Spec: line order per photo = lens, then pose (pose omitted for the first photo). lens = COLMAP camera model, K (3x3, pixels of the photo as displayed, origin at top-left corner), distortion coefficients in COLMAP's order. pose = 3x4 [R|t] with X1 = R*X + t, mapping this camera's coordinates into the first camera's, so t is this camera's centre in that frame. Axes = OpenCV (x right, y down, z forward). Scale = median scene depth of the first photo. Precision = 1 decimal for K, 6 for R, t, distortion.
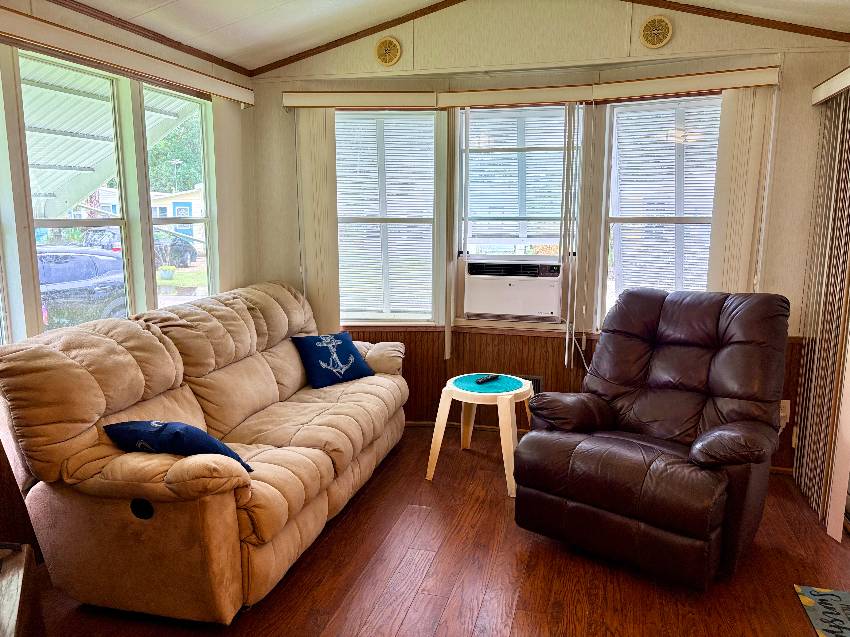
lens RADIAL K [[645.7, 0, 425.0], [0, 645.7, 318.5], [0, 0, 1]] dist [0.052812, -0.065932]
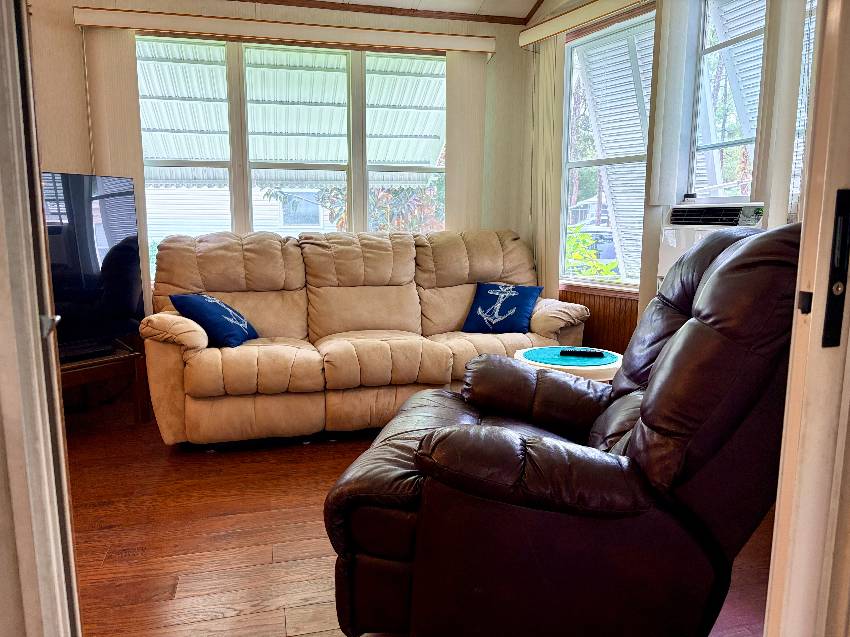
lens RADIAL K [[645.7, 0, 425.0], [0, 645.7, 318.5], [0, 0, 1]] dist [0.052812, -0.065932]
pose [[0.479570, 0.132316, -0.867471, 0.663750], [-0.145101, 0.986915, 0.070318, 0.027499], [0.865424, 0.092148, 0.492494, 0.479722]]
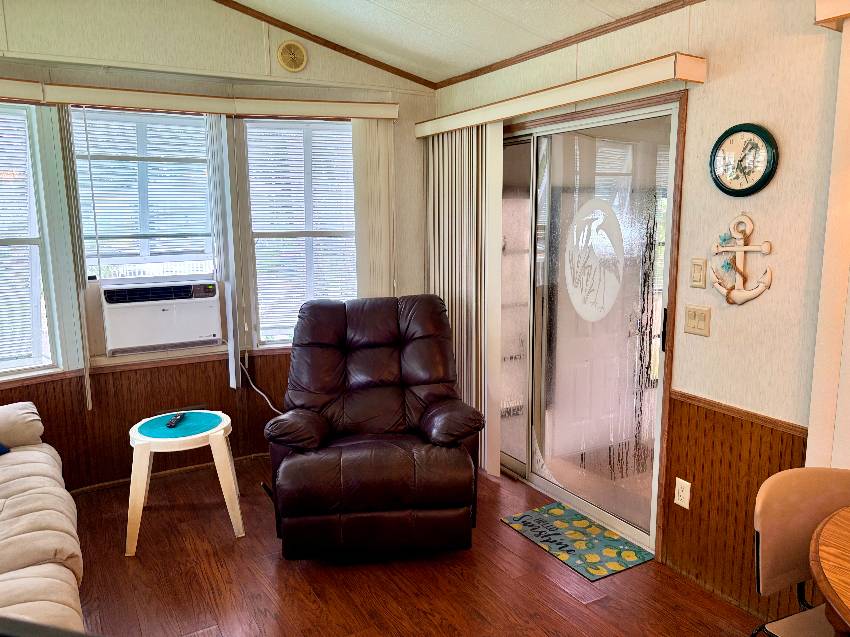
lens RADIAL K [[645.7, 0, 425.0], [0, 645.7, 318.5], [0, 0, 1]] dist [0.052812, -0.065932]
pose [[0.705810, -0.124017, 0.697461, -0.272695], [0.127409, 0.990725, 0.047229, -0.042907], [-0.696850, 0.055528, 0.715064, 0.124715]]
